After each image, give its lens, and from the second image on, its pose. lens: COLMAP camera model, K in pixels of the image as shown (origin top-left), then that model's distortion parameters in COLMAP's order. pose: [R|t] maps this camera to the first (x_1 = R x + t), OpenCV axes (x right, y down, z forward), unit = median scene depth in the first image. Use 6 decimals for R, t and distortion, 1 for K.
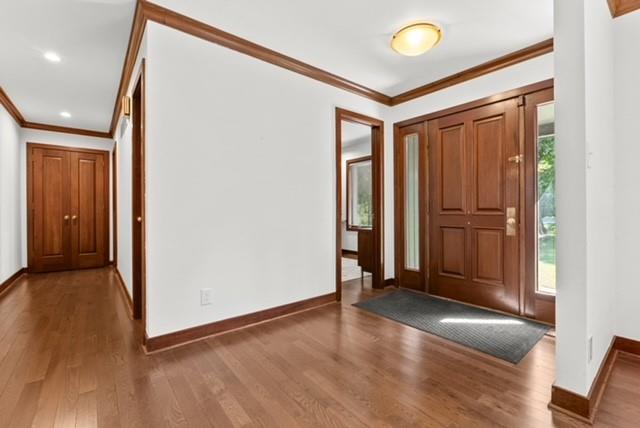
lens RADIAL K [[287.2, 0, 321.2], [0, 287.2, 213.1], [0, 0, 1]] dist [-0.004482, 0.000121]
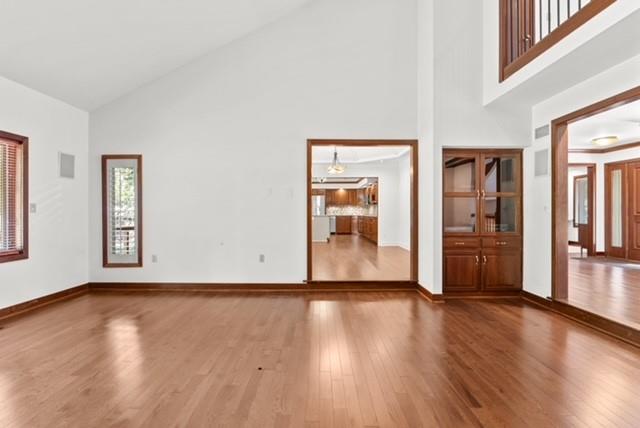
lens RADIAL K [[287.2, 0, 316.6], [0, 287.2, 215.2], [0, 0, 1]] dist [-0.004482, 0.000121]
pose [[0.781991, 0.005113, -0.623268, -0.033747], [-0.002745, 0.999985, 0.004758, 0.000043], [0.623283, -0.002010, 0.781994, -1.488433]]
